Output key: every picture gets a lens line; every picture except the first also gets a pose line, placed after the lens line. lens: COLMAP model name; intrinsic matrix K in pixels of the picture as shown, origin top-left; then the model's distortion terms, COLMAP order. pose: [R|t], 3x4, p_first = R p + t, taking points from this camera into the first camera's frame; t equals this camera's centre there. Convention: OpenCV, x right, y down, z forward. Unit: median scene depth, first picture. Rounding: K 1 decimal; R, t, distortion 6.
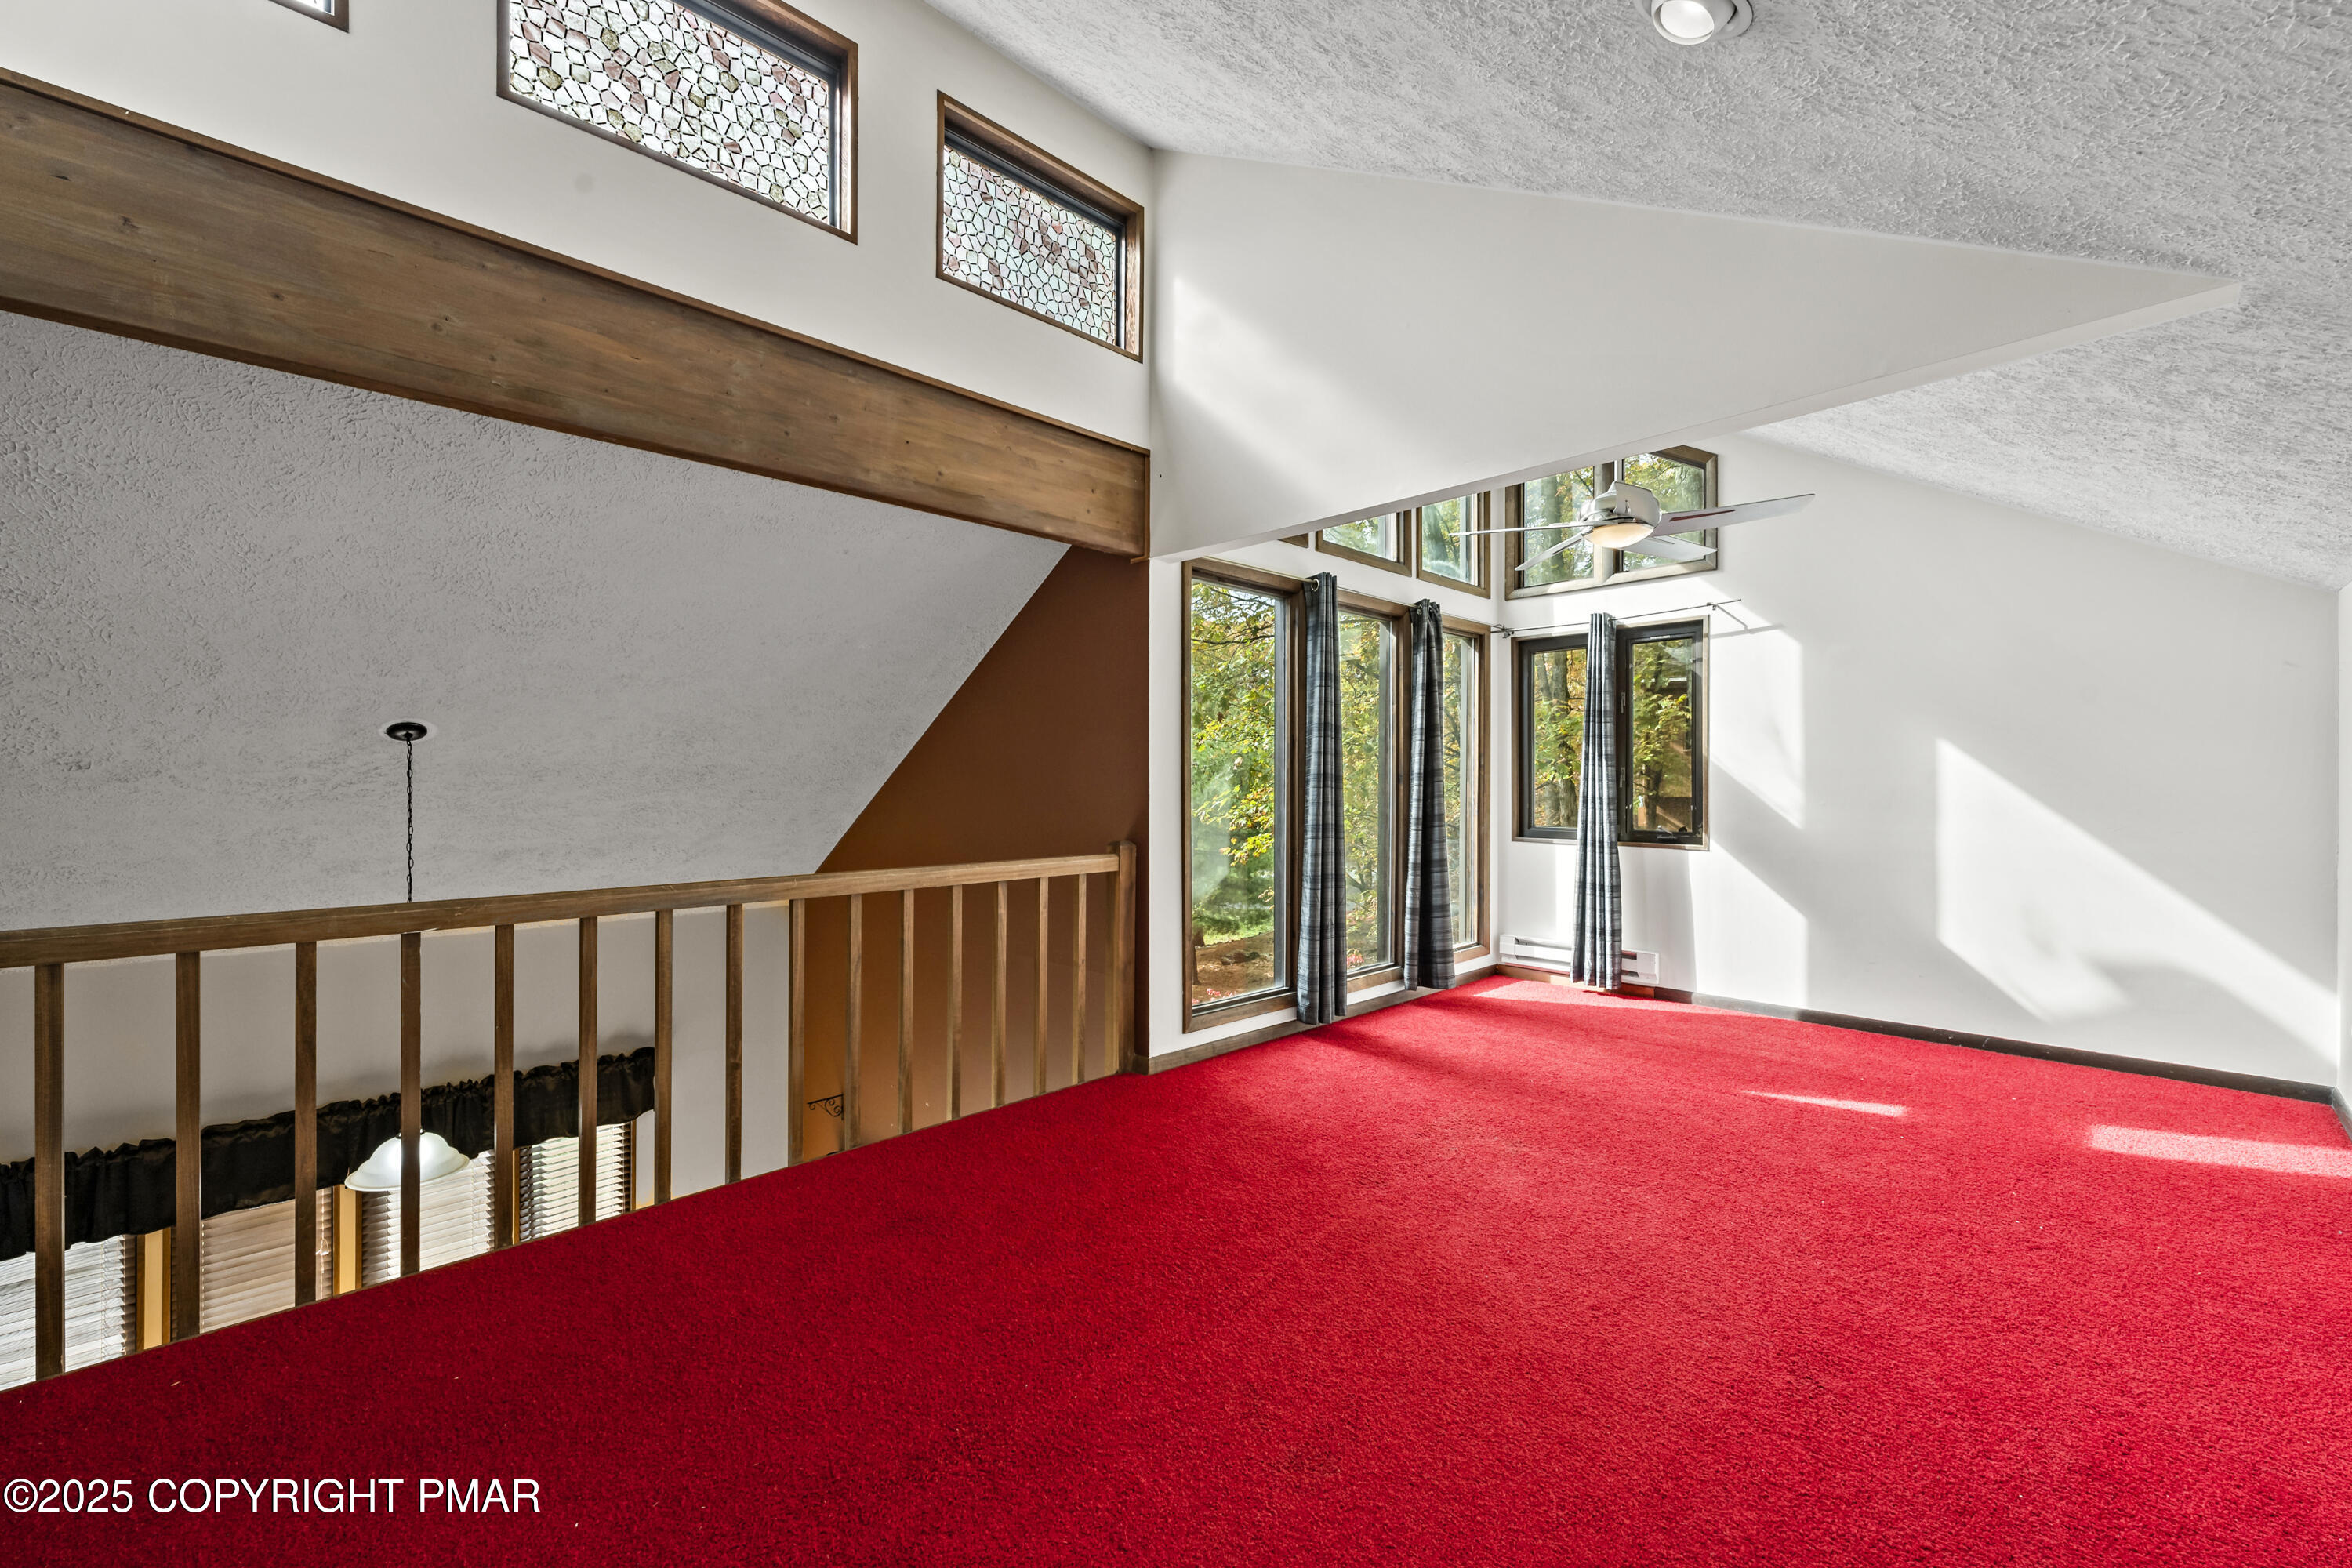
lens RADIAL K [[942.3, 0, 1194.9], [0, 942.3, 785.8], [0, 0, 1]] dist [0.003237, -0.000867]
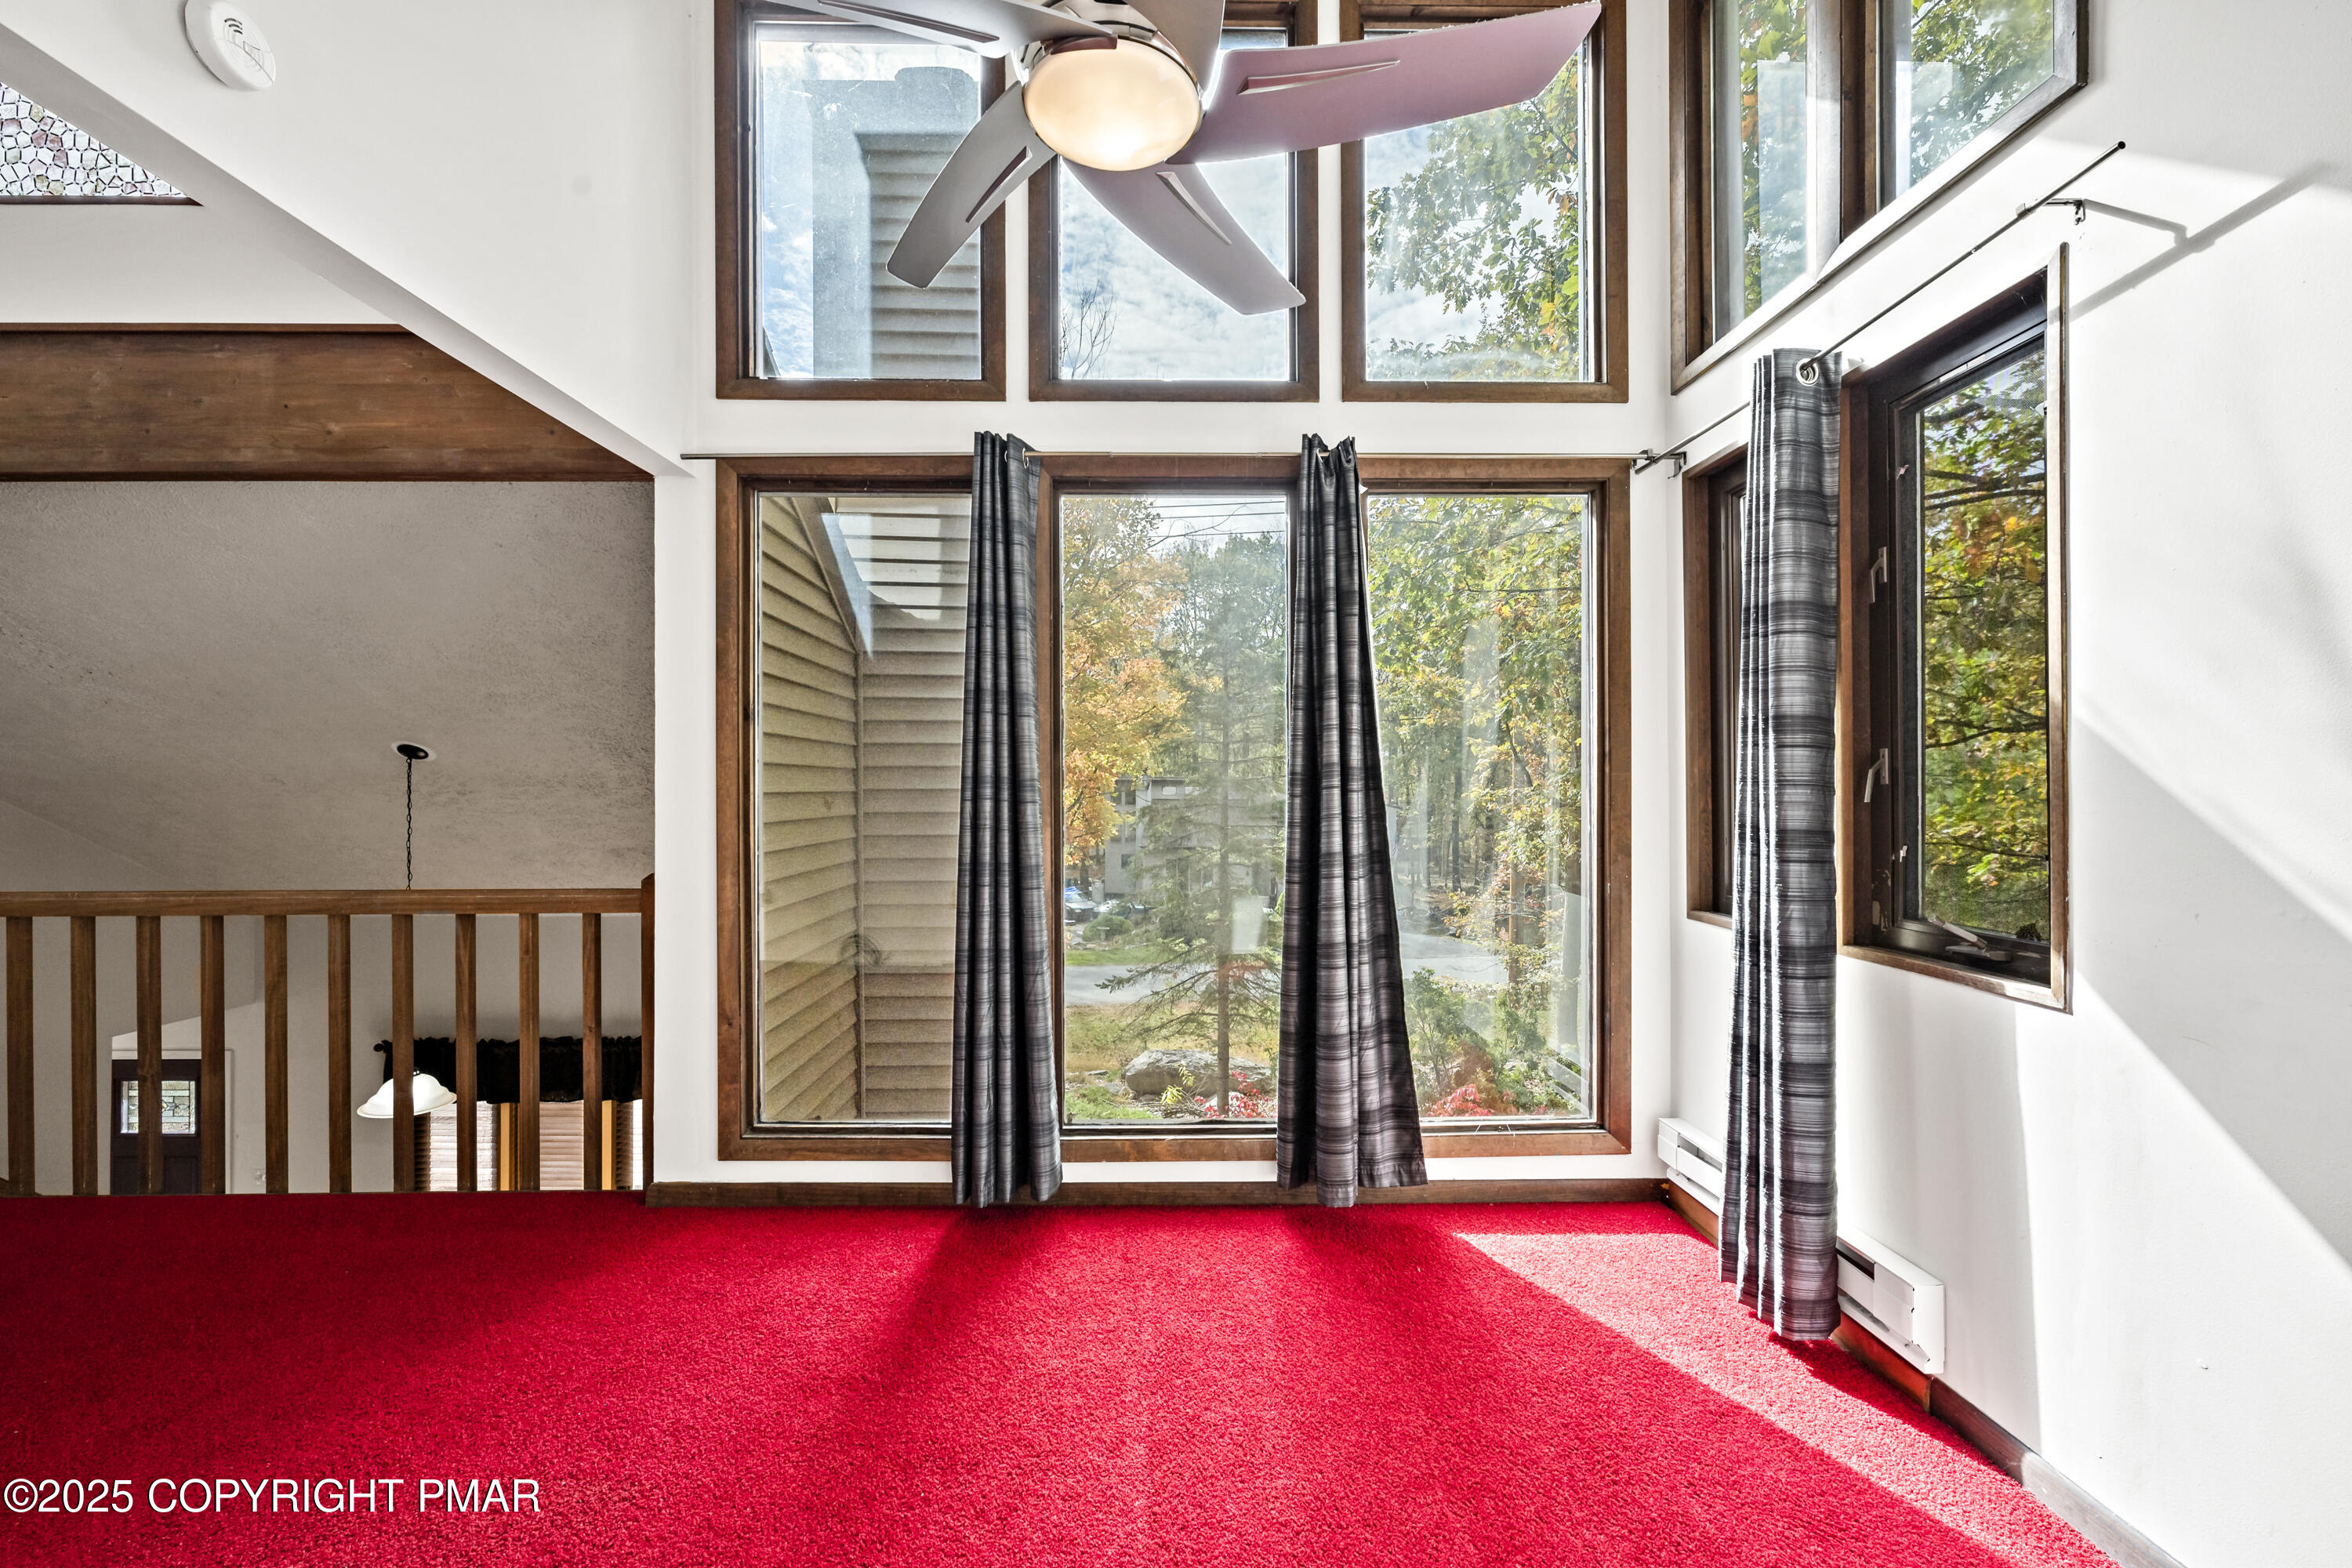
lens RADIAL K [[942.3, 0, 1169.3], [0, 942.3, 788.0], [0, 0, 1]] dist [0.003237, -0.000867]
pose [[0.719171, -0.004657, -0.694817, 0.677851], [0.001563, 0.999986, -0.005085, -0.002628], [0.694831, 0.002572, 0.719168, 0.711764]]
